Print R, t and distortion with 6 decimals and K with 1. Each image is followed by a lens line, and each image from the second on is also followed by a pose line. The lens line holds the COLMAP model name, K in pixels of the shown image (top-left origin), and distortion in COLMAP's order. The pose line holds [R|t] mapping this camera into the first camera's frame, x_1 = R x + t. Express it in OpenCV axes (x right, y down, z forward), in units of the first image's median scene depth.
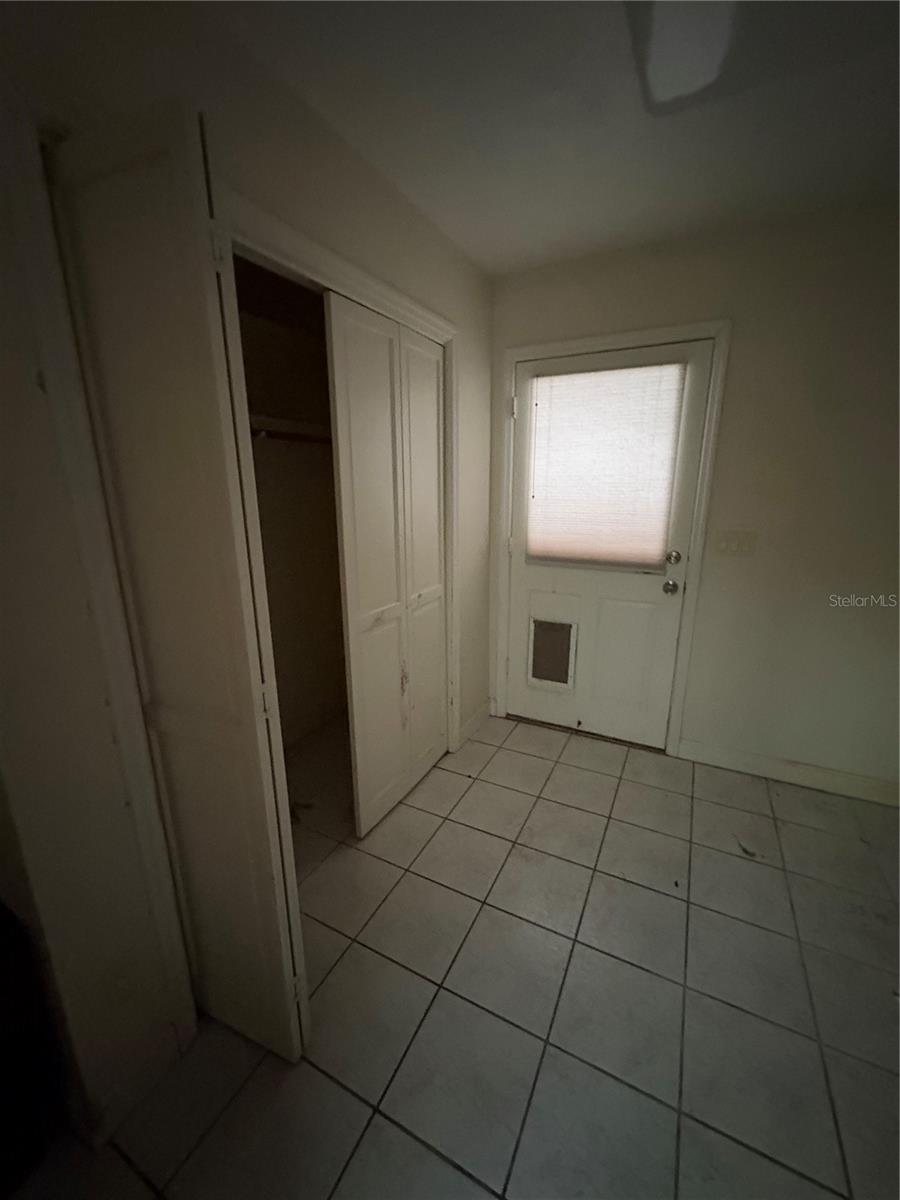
lens RADIAL K [[479.2, 0, 452.3], [0, 479.2, 599.6], [0, 0, 1]] dist [0.011056, 0.000694]
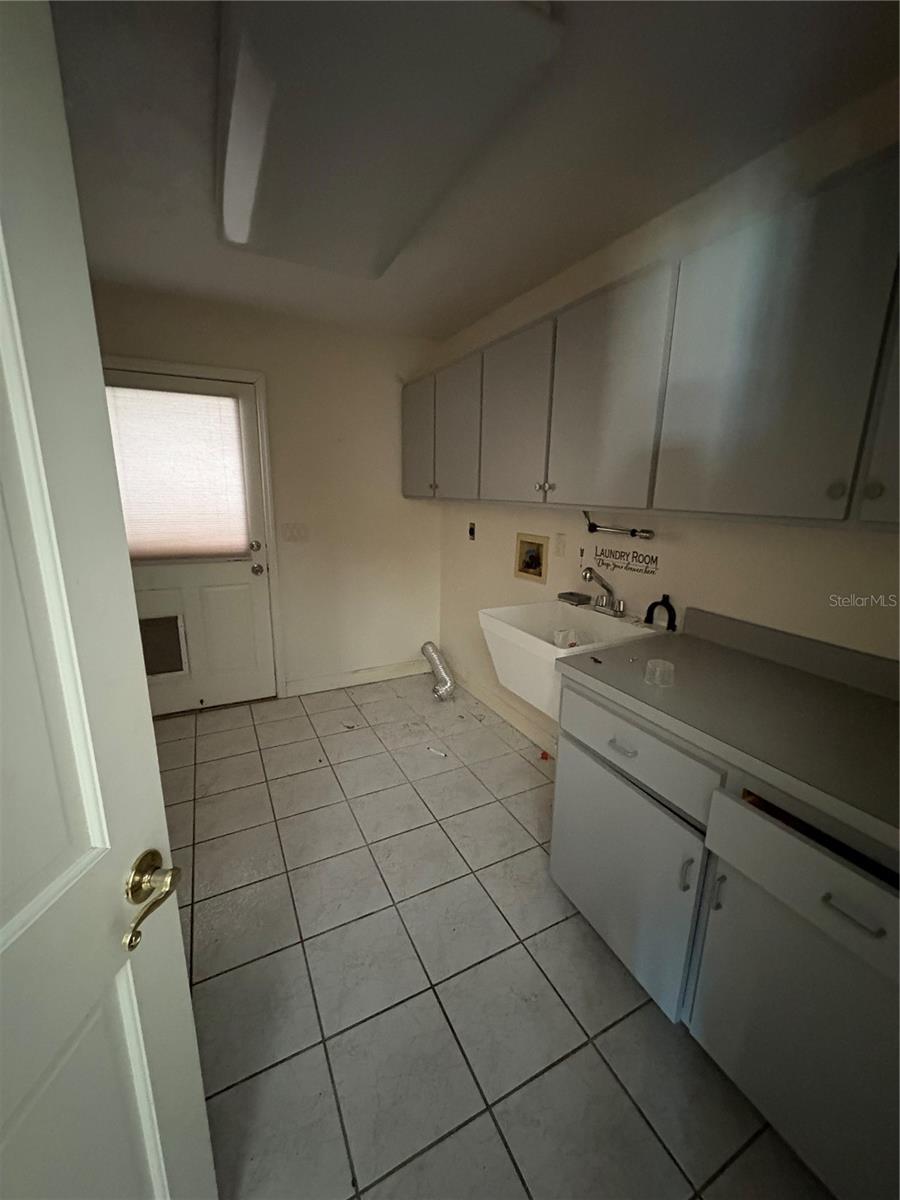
lens RADIAL K [[479.2, 0, 450.9], [0, 479.2, 600.0], [0, 0, 1]] dist [0.011056, 0.000694]
pose [[0.587293, -0.175671, 0.790080, -0.272679], [0.181336, 0.979905, 0.083084, 0.042233], [-0.788799, 0.094475, 0.607347, -0.185116]]
